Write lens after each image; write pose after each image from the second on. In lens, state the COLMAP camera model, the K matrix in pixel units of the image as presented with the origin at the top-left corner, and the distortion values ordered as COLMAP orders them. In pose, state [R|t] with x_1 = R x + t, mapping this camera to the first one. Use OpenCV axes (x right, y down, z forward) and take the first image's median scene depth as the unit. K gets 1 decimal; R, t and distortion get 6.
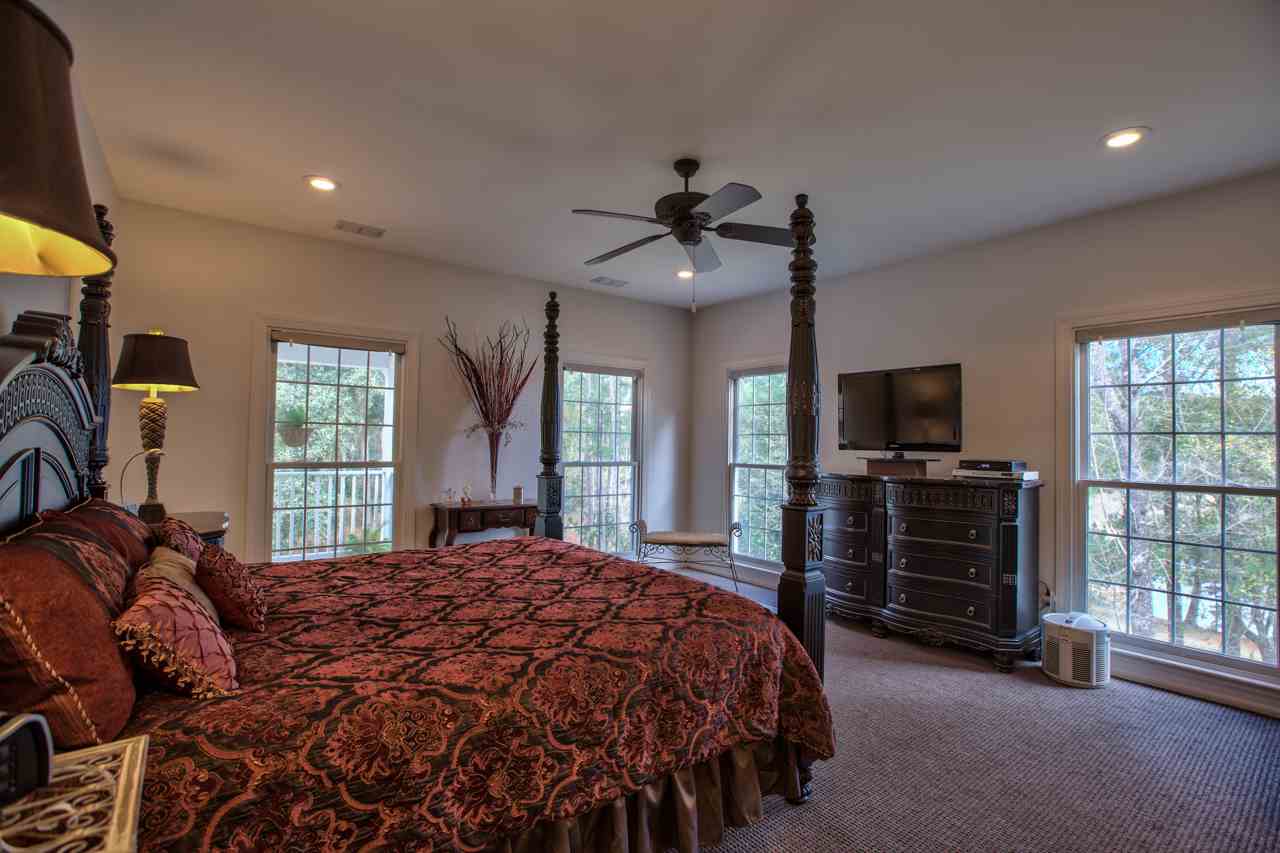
lens RADIAL K [[582.7, 0, 640.9], [0, 582.7, 429.1], [0, 0, 1]] dist [0.006092, 0.001216]
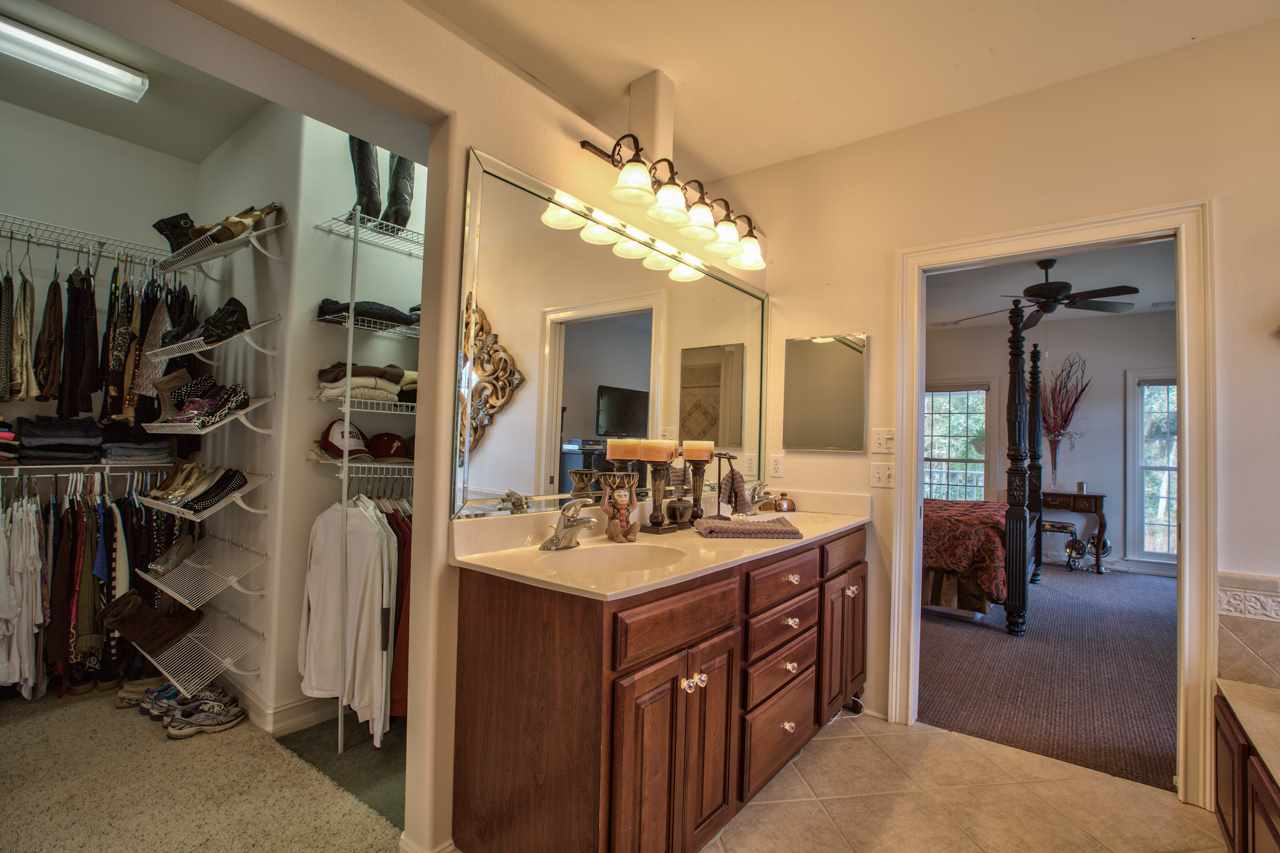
lens RADIAL K [[582.7, 0, 644.3], [0, 582.7, 427.6], [0, 0, 1]] dist [0.006092, 0.001216]
pose [[0.214090, -0.034355, -0.976210, 0.962476], [0.007635, 0.999410, -0.033497, 0.019184], [0.976784, -0.000282, 0.214226, -0.262624]]
